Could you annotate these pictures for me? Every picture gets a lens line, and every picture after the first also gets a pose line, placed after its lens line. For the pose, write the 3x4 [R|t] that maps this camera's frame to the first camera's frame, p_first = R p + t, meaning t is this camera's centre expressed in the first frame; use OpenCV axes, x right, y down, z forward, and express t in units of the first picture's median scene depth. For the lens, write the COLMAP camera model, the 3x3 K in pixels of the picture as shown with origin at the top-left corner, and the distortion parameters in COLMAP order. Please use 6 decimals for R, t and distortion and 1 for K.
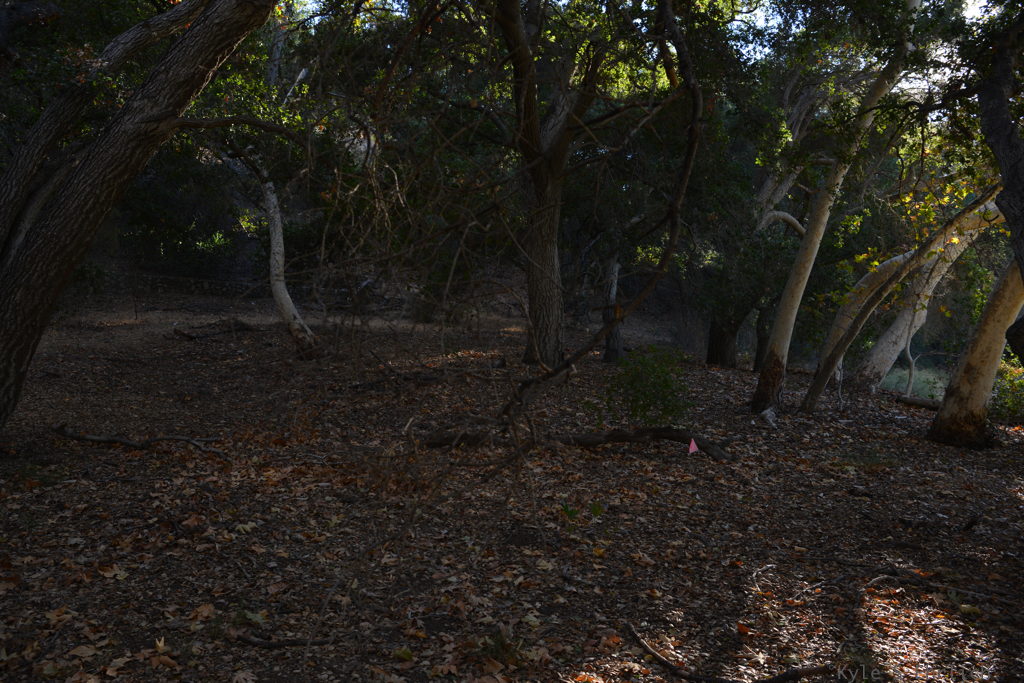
lens RADIAL K [[792.7, 0, 515.7], [0, 792.7, 346.1], [0, 0, 1]] dist [-0.065401, 0.037807]
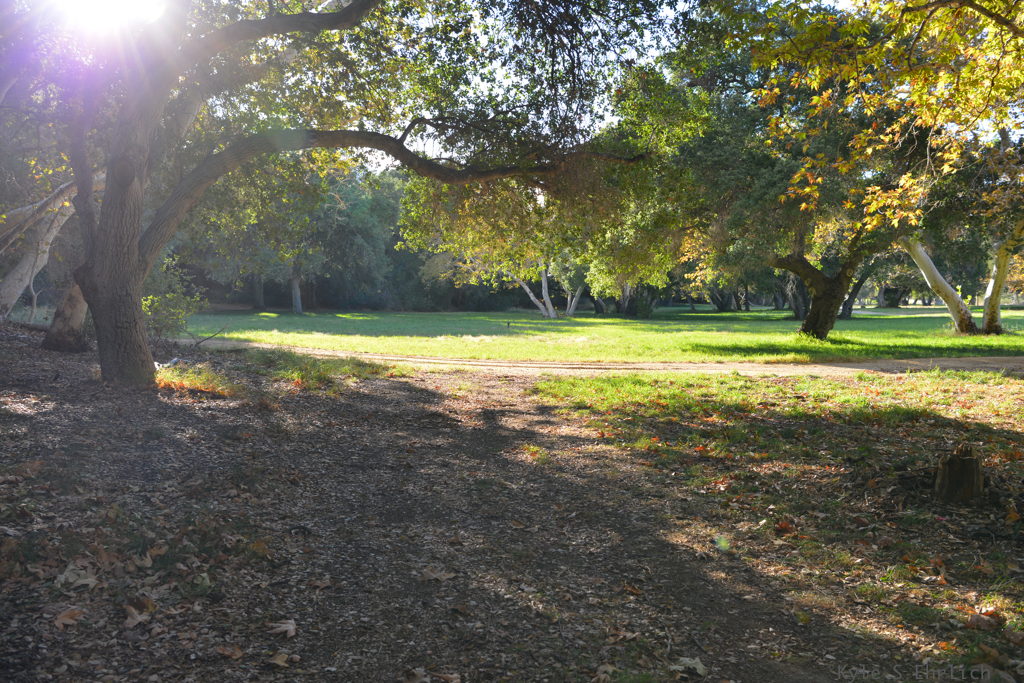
lens RADIAL K [[920.5, 0, 510.3], [0, 920.5, 335.7], [0, 0, 1]] dist [-0.001236, 0.023047]
pose [[0.582153, -0.018816, 0.812861, -0.363893], [-0.023965, 0.998901, 0.040286, 0.010395], [-0.812726, -0.042933, 0.581062, -0.692457]]
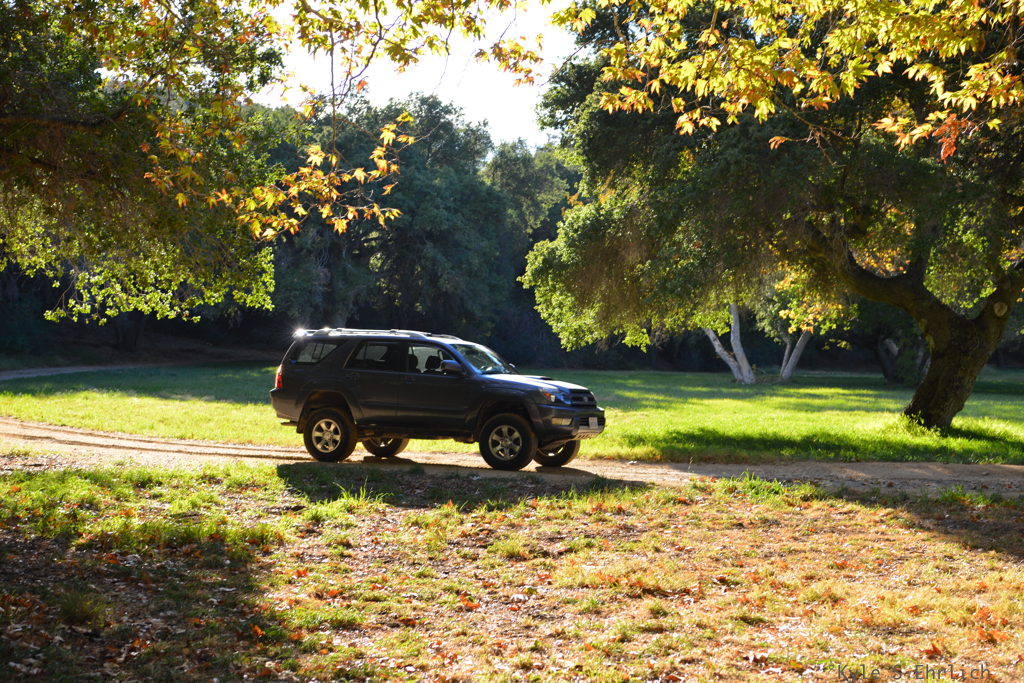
lens RADIAL K [[1538.5, 0, 482.9], [0, 1538.5, 338.6], [0, 0, 1]] dist [0.217307, 0.000000]
pose [[0.761243, 0.028609, 0.647836, 0.256563], [-0.038878, 0.999243, 0.001557, -0.019143], [-0.647300, -0.026372, 0.761779, -1.472758]]
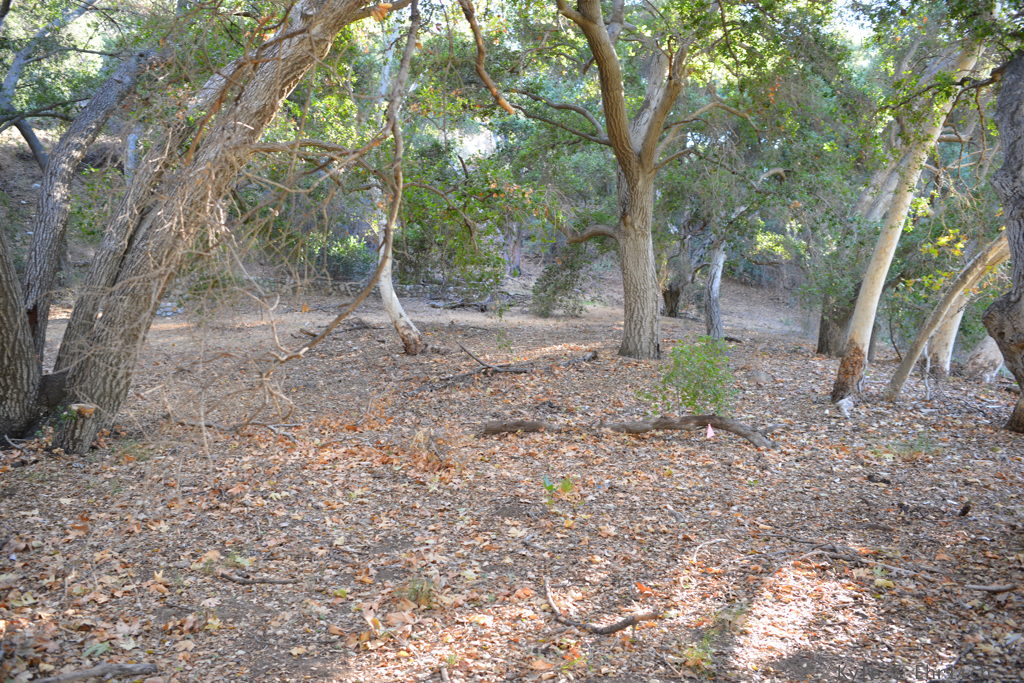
lens RADIAL K [[792.7, 0, 507.1], [0, 792.7, 339.0], [0, 0, 1]] dist [-0.065401, 0.037807]
pose [[0.981136, -0.016608, -0.192607, 0.118176], [0.016177, 0.999862, -0.003810, 0.003575], [0.192643, 0.000622, 0.981269, -0.047241]]
